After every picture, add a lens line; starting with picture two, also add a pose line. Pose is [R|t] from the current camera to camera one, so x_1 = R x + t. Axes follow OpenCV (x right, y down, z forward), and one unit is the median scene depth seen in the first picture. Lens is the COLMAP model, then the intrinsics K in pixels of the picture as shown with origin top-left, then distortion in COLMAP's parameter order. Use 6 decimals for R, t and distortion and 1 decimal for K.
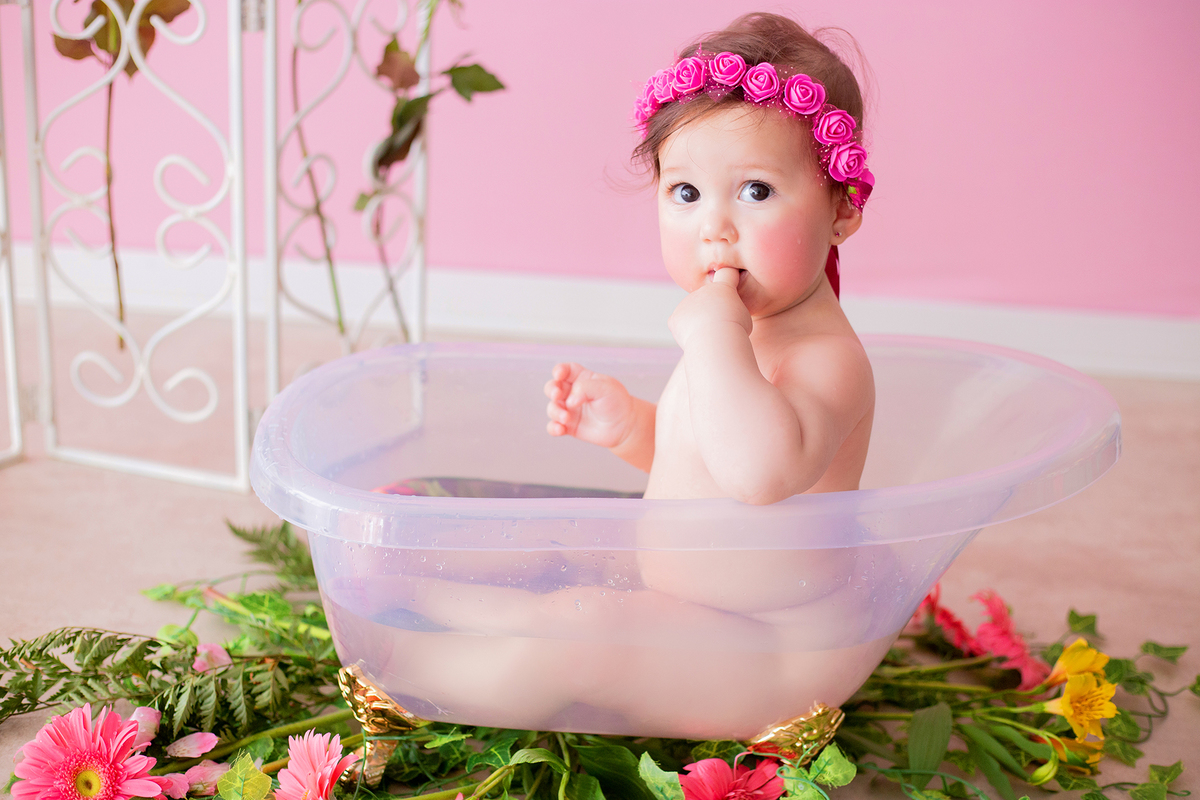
lens RADIAL K [[1776.3, 0, 600.0], [0, 1776.3, 400.0], [0, 0, 1]] dist [-0.117329, -0.067166]
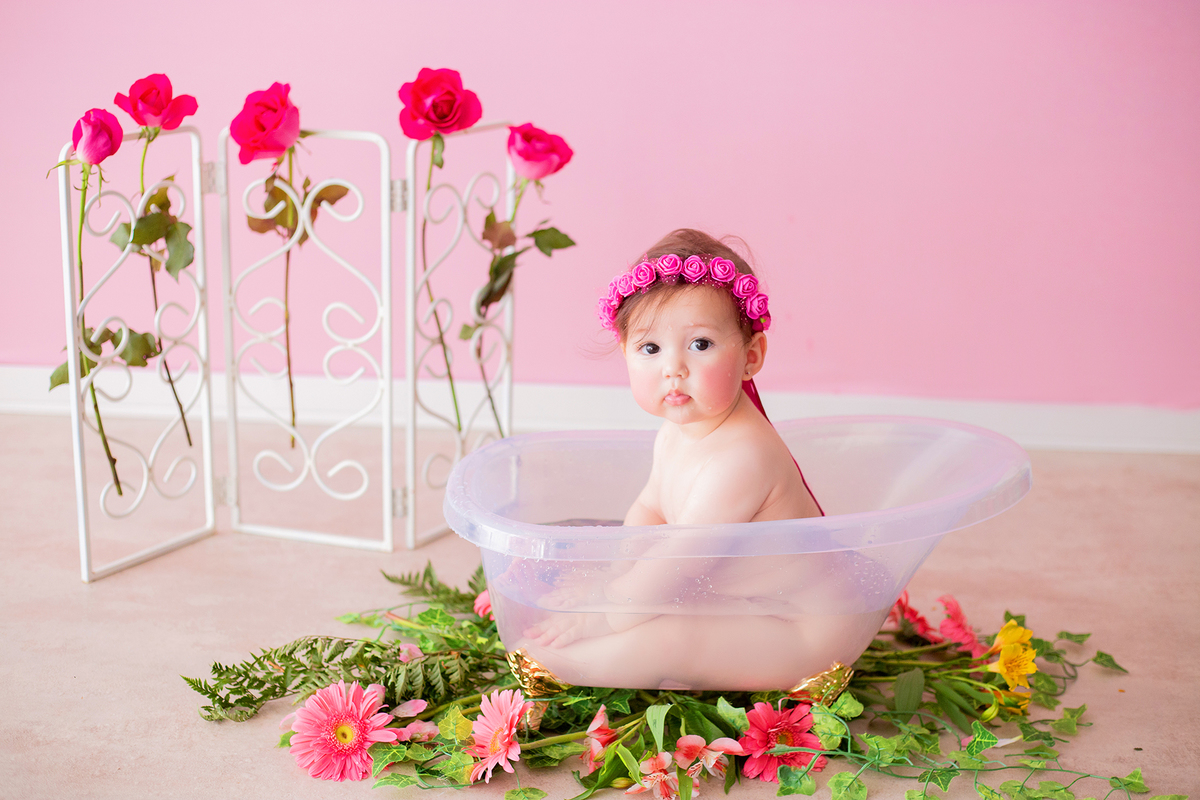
lens RADIAL K [[1663.0, 0, 600.0], [0, 1663.0, 400.0], [0, 0, 1]] dist [-0.144046, -0.000923]
pose [[0.999362, -0.030902, 0.017880, -0.077878], [0.031964, 0.997530, -0.062543, 0.027287], [-0.015903, 0.063075, 0.997882, -0.332274]]
